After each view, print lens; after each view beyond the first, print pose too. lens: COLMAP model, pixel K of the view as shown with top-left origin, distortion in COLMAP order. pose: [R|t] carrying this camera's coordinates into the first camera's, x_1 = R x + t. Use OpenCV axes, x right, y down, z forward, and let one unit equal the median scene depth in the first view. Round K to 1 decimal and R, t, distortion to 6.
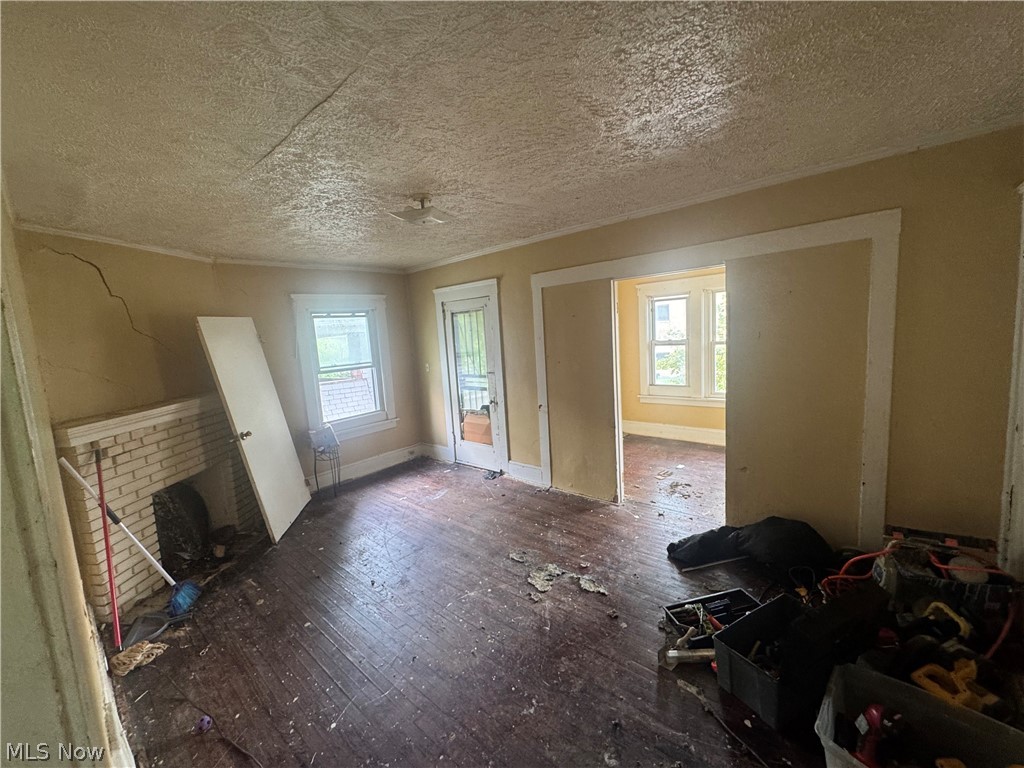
lens RADIAL K [[410.0, 0, 512.2], [0, 410.0, 381.5], [0, 0, 1]] dist [-0.005811, 0.000610]
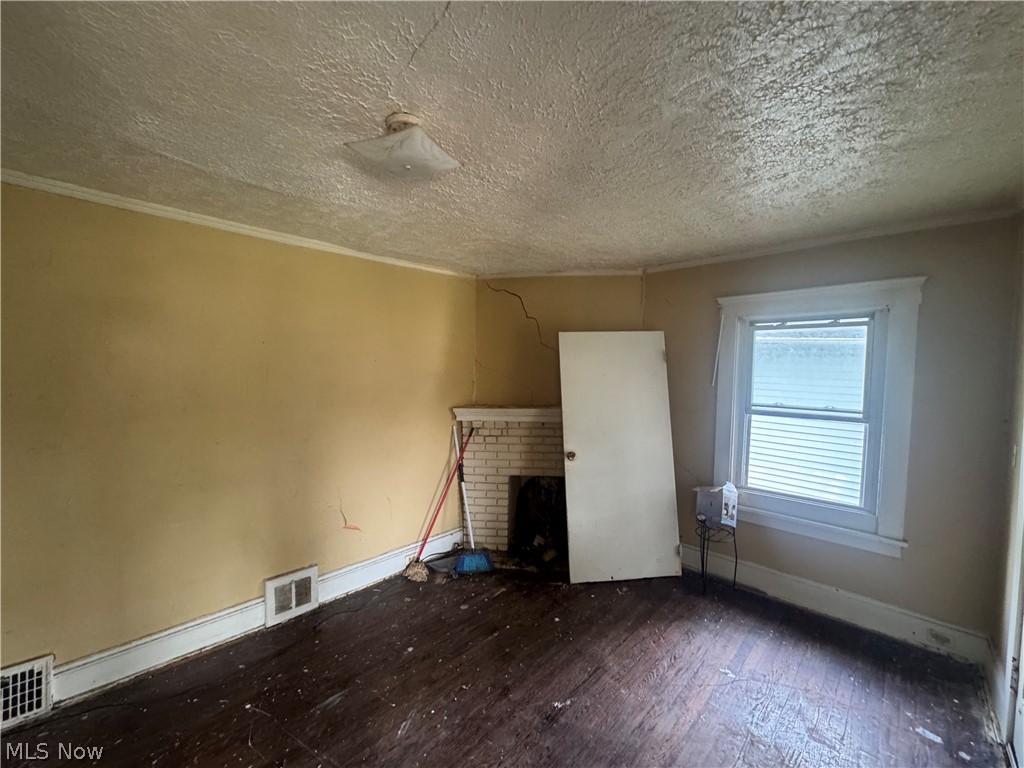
lens RADIAL K [[410.0, 0, 511.1], [0, 410.0, 383.5], [0, 0, 1]] dist [-0.005811, 0.000610]
pose [[-0.052119, 0.107108, -0.992880, 0.271313], [-0.135877, 0.984225, 0.113307, -0.117822], [0.989354, 0.140815, -0.036744, 0.837825]]
